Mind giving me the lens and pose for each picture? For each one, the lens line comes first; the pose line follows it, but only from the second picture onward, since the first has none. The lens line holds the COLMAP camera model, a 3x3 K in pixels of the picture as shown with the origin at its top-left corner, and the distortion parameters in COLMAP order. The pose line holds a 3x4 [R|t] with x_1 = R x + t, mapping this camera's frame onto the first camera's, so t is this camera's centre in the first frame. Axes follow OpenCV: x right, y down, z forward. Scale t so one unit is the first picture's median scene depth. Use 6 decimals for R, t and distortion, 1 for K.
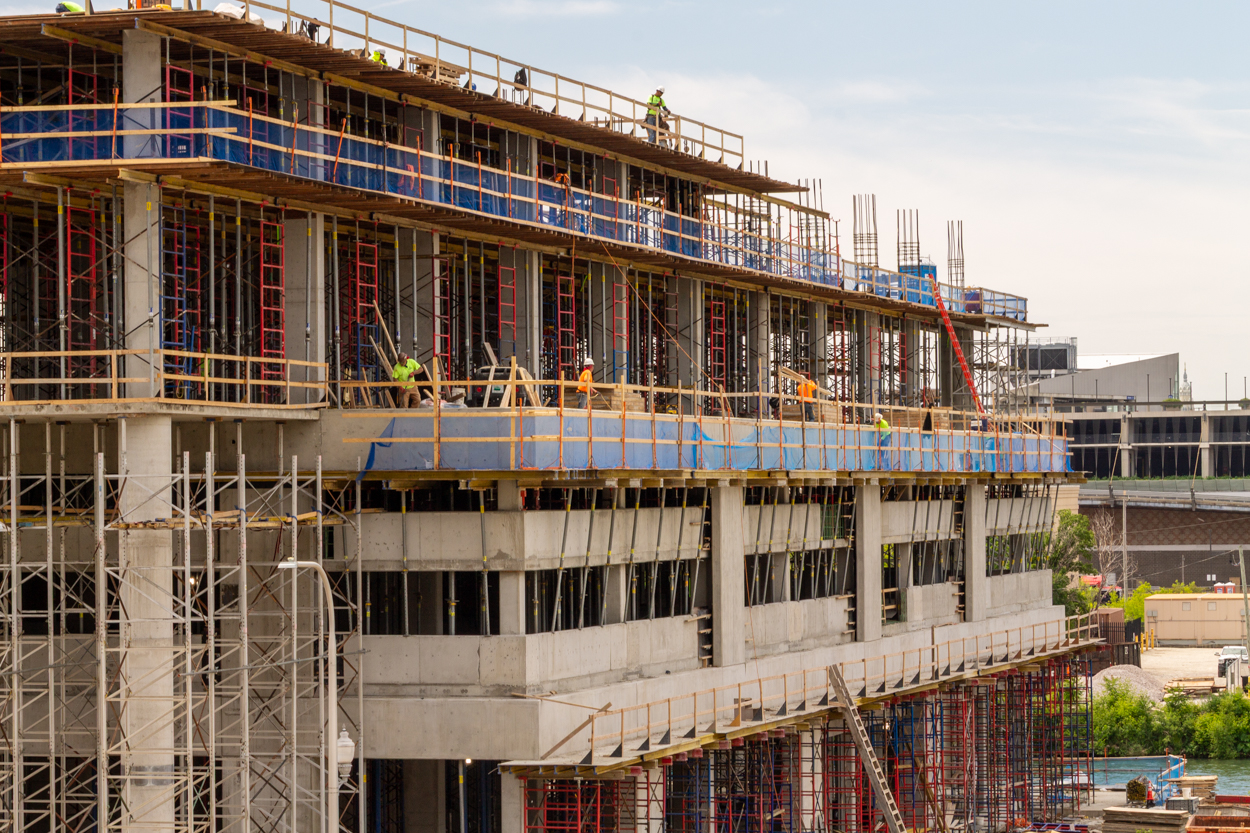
lens RADIAL K [[3897.9, 0, 625.0], [0, 3897.9, 416.5], [0, 0, 1]] dist [-0.096665, 0.449431]
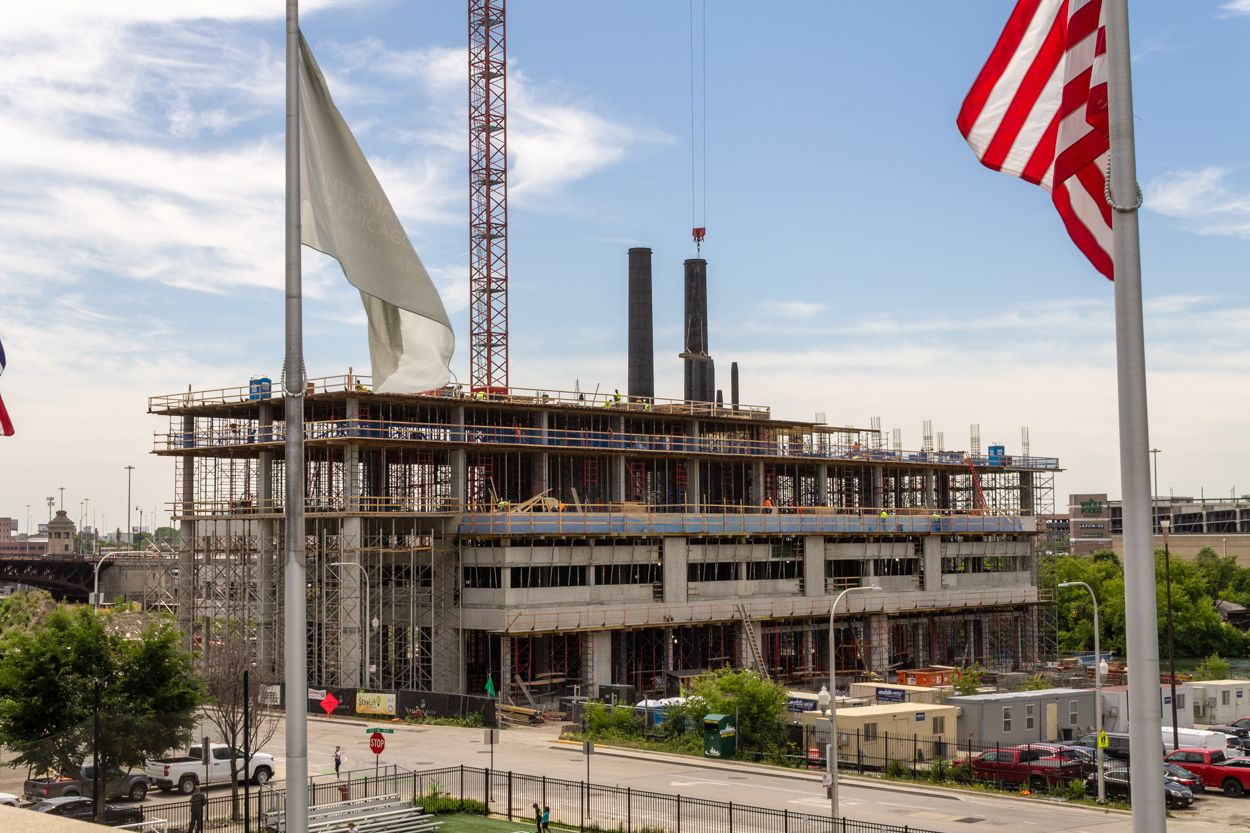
lens RADIAL K [[1771.5, 0, 625.0], [0, 1771.5, 416.5], [0, 0, 1]] dist [0.045928, -0.041524]
pose [[0.887297, -0.027789, -0.460361, 0.604567], [0.006742, 0.998858, -0.047300, -0.009731], [0.461149, 0.038865, 0.886471, -0.153672]]
